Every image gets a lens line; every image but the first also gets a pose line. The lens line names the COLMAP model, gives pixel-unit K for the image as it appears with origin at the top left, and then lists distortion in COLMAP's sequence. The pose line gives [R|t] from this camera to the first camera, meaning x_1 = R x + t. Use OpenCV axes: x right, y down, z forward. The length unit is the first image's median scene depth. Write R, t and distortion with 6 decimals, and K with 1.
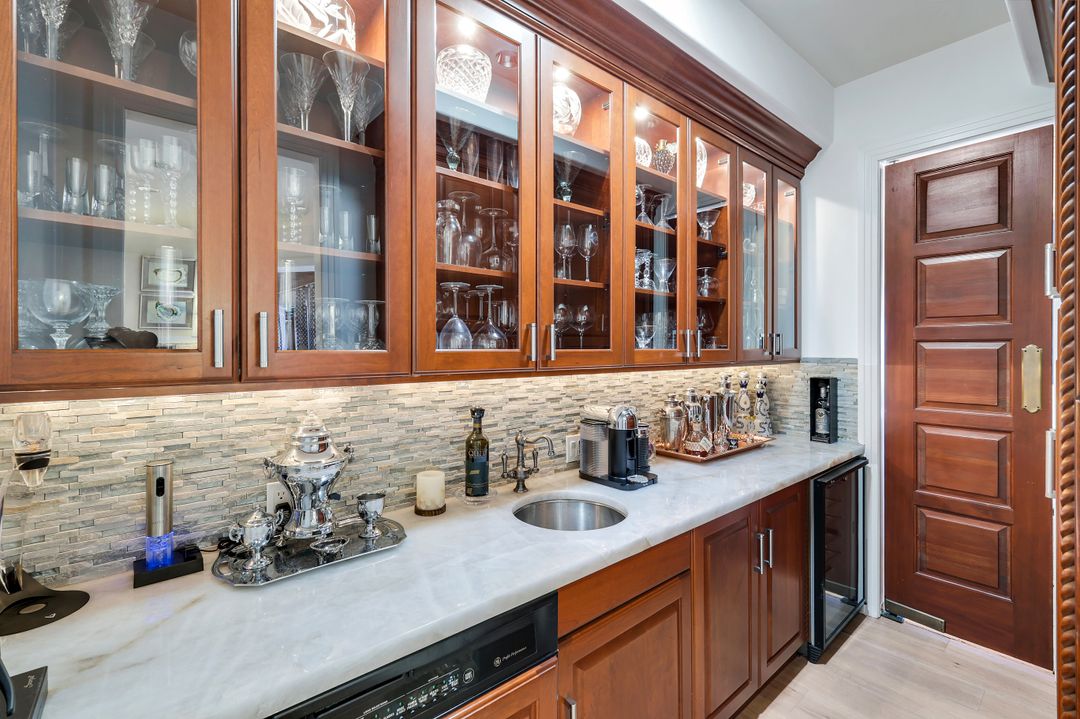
lens RADIAL K [[486.0, 0, 542.7], [0, 486.0, 352.3], [0, 0, 1]] dist [0.003697, -0.000362]
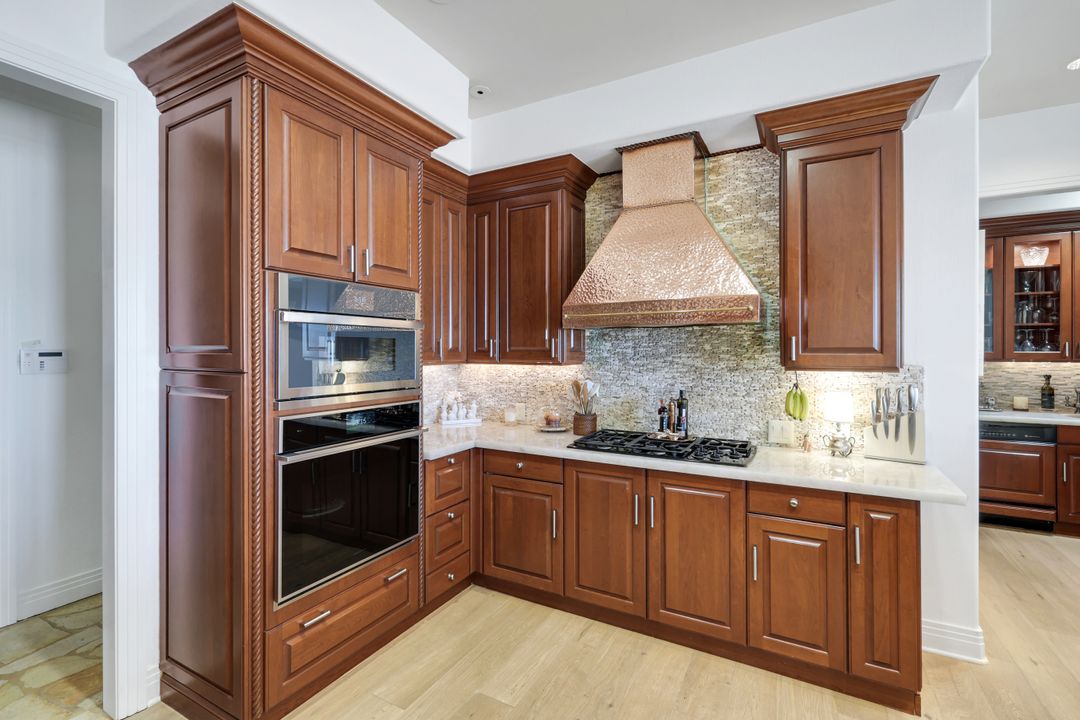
lens RADIAL K [[486.0, 0, 538.8], [0, 486.0, 351.0], [0, 0, 1]] dist [0.003697, -0.000362]
pose [[0.346257, 0.006387, -0.938118, 1.448122], [-0.008245, 0.999959, 0.003765, 0.001388], [0.938103, 0.006431, 0.346296, -2.575623]]
